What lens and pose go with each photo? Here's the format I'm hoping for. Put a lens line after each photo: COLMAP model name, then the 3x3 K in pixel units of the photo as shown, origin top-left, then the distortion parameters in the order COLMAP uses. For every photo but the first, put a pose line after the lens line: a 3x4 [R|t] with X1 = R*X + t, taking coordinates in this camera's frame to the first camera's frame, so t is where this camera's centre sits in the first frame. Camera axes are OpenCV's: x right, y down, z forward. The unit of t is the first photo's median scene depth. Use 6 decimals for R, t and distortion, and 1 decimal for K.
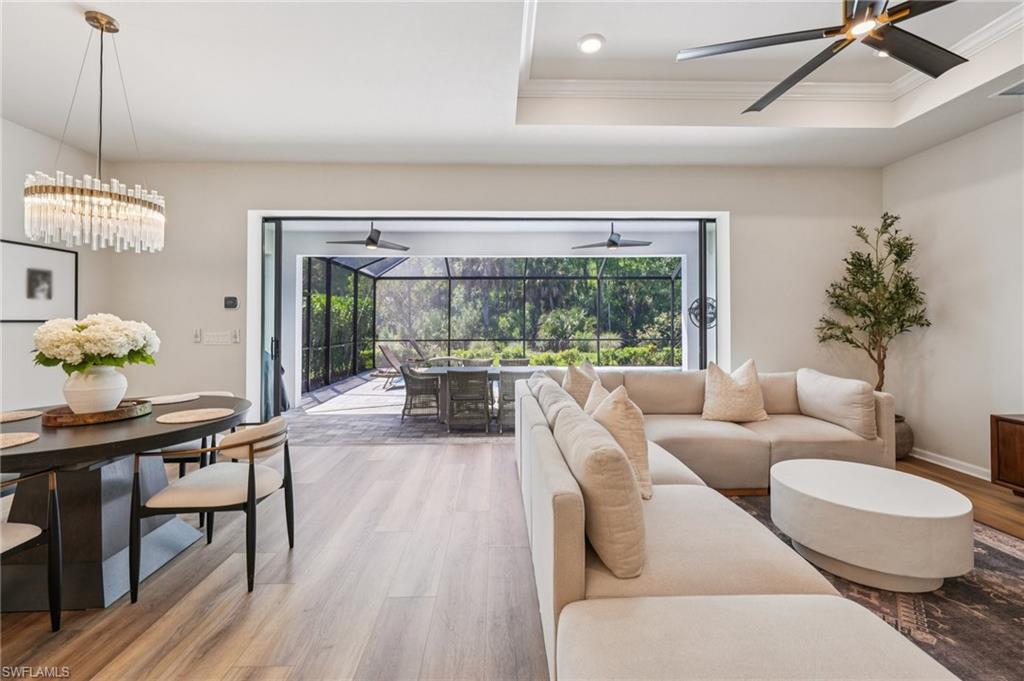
lens RADIAL K [[425.3, 0, 507.1], [0, 425.3, 314.7], [0, 0, 1]] dist [0.000966, -0.000306]
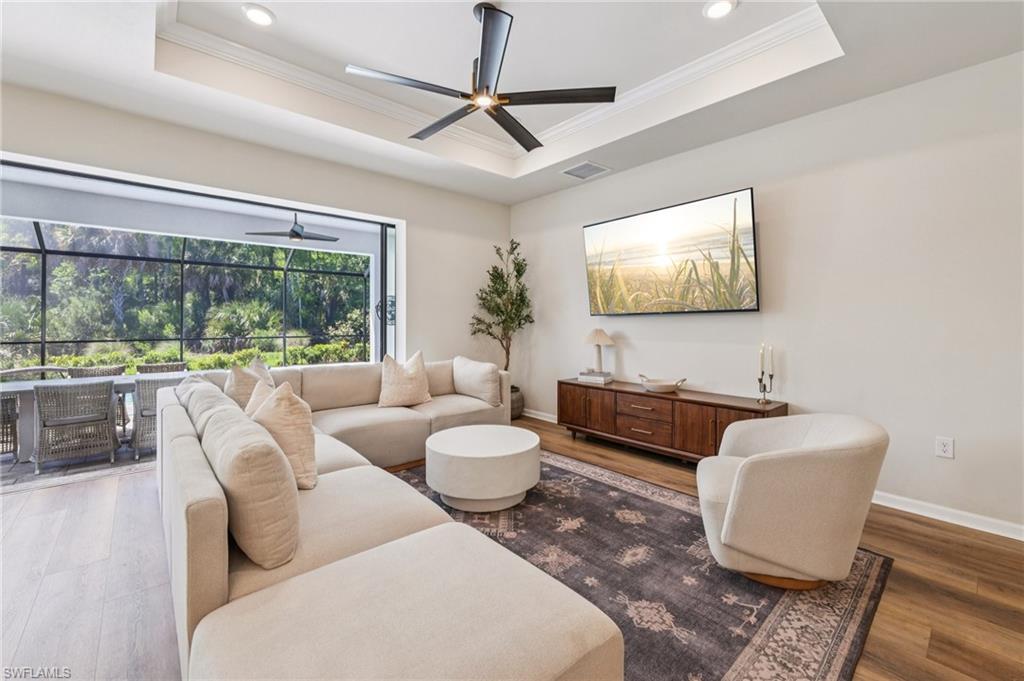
lens RADIAL K [[425.0, 0, 511.9], [0, 425.0, 321.9], [0, 0, 1]] dist [0.000987, -0.000182]
pose [[0.767839, 0.002825, 0.640636, 0.021626], [-0.019199, 0.999643, 0.018603, -0.001054], [-0.640355, -0.026583, 0.767619, -0.052552]]
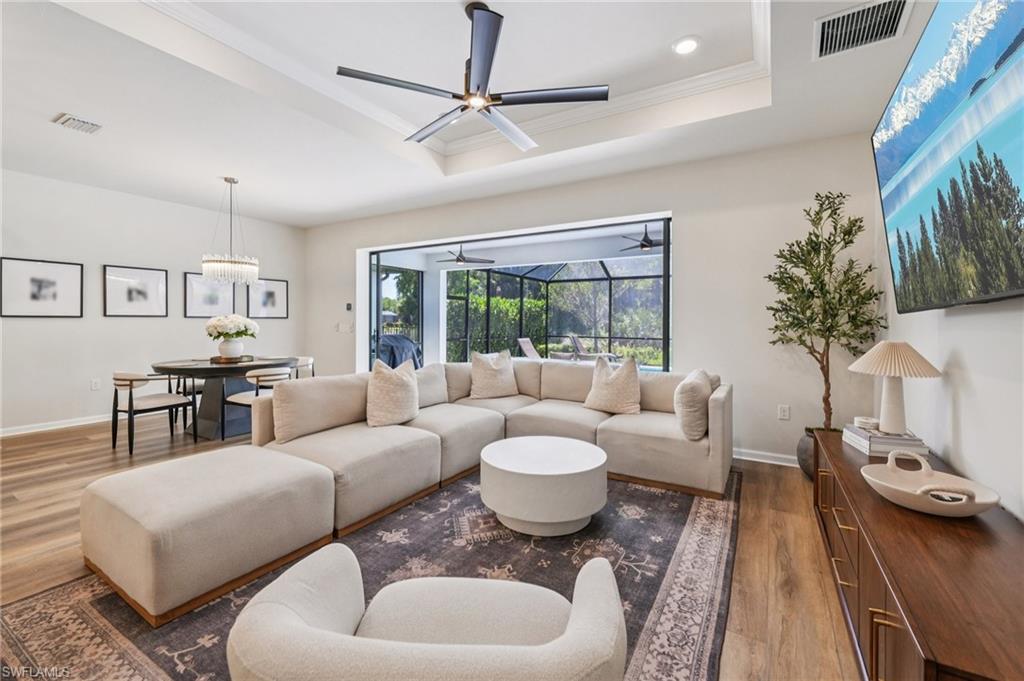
lens RADIAL K [[419.8, 0, 514.5], [0, 419.8, 322.6], [0, 0, 1]] dist [0.000891, -0.000002]
pose [[0.845537, 0.010346, -0.533817, 0.911607], [0.001571, 0.999760, 0.021865, -0.002869], [0.533915, -0.019327, 0.845317, -0.035546]]
